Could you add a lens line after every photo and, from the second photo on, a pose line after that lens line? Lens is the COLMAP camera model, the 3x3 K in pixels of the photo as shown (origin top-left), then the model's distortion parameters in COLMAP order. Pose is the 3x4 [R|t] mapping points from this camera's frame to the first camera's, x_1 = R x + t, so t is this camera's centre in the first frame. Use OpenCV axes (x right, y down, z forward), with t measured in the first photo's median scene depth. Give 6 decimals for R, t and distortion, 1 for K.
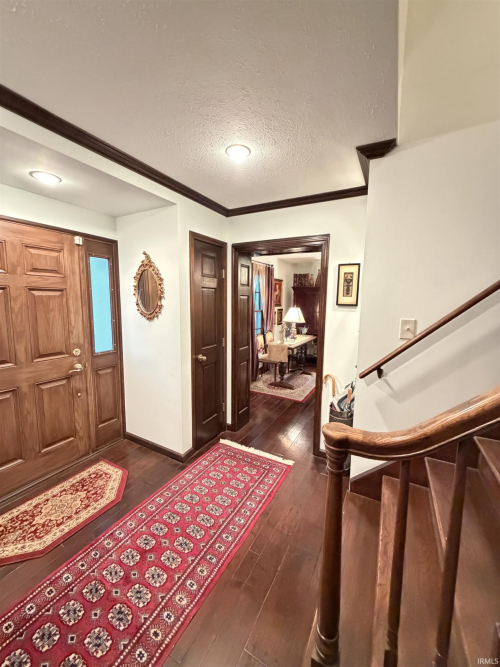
lens RADIAL K [[267.2, 0, 249.7], [0, 267.2, 333.1], [0, 0, 1]] dist [-0.001528, -0.000129]
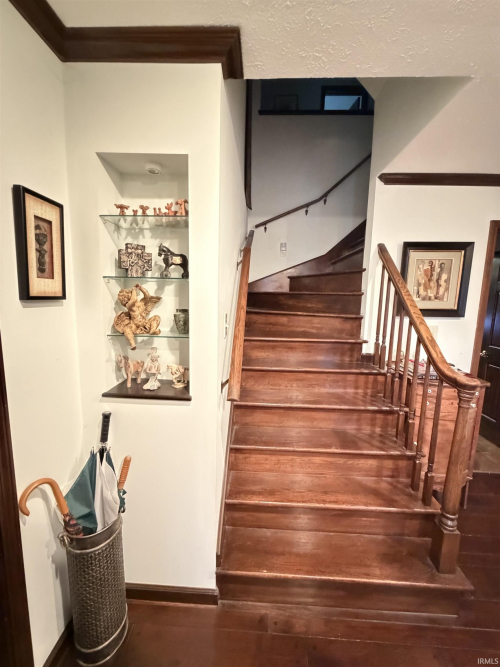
lens RADIAL K [[267.2, 0, 249.9], [0, 267.2, 331.1], [0, 0, 1]] dist [-0.001528, -0.000129]
pose [[-0.444200, -0.140155, 0.884897, -0.165341], [0.075847, 0.978260, 0.193016, -0.112896], [-0.892711, 0.152854, -0.423913, 0.925642]]
